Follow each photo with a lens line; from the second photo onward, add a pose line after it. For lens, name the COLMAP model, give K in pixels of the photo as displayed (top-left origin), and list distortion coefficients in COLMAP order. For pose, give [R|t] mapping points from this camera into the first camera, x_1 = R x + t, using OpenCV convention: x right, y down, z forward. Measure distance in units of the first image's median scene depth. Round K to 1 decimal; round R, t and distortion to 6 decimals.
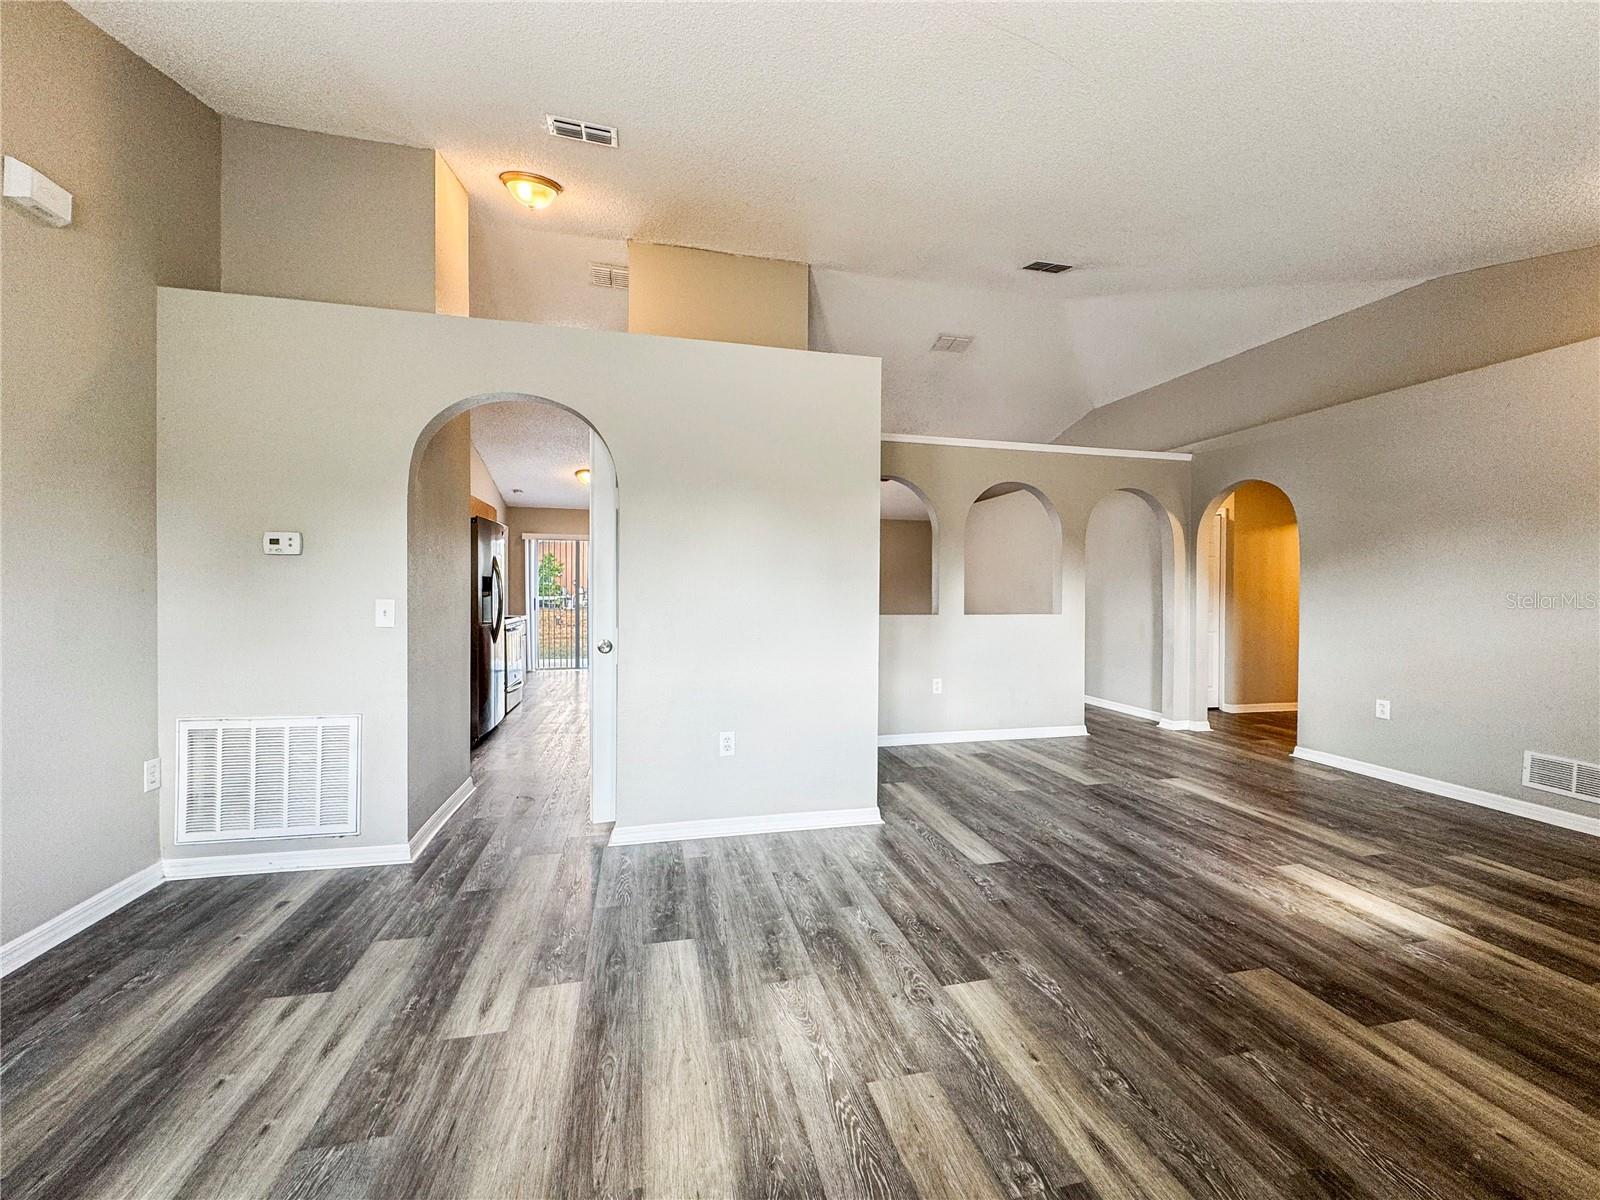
lens RADIAL K [[643.8, 0, 801.9], [0, 643.8, 590.3], [0, 0, 1]] dist [-0.000878, -0.000126]
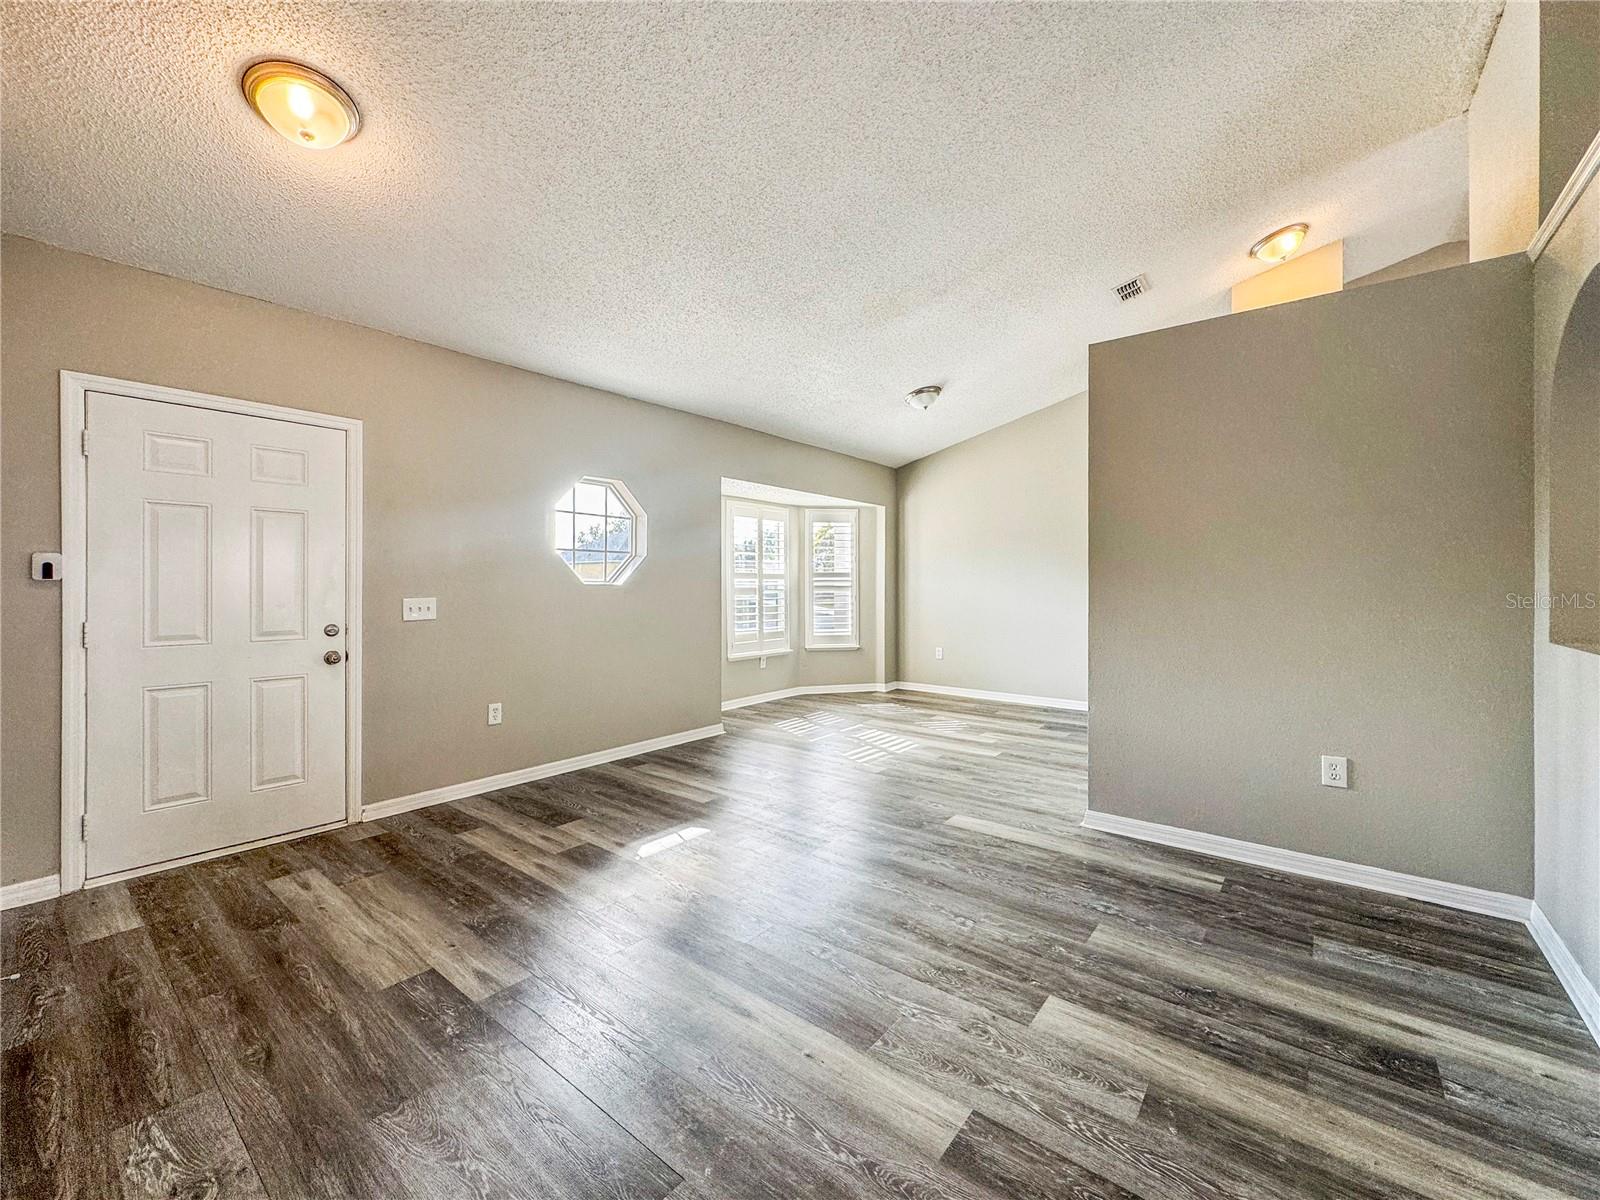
lens RADIAL K [[643.8, 0, 803.4], [0, 643.8, 593.1], [0, 0, 1]] dist [-0.000878, -0.000126]
pose [[-0.798435, -0.004574, -0.602064, 1.081501], [-0.007936, 0.999964, 0.002927, 0.011561], [0.602029, 0.007115, -0.798443, 1.572852]]
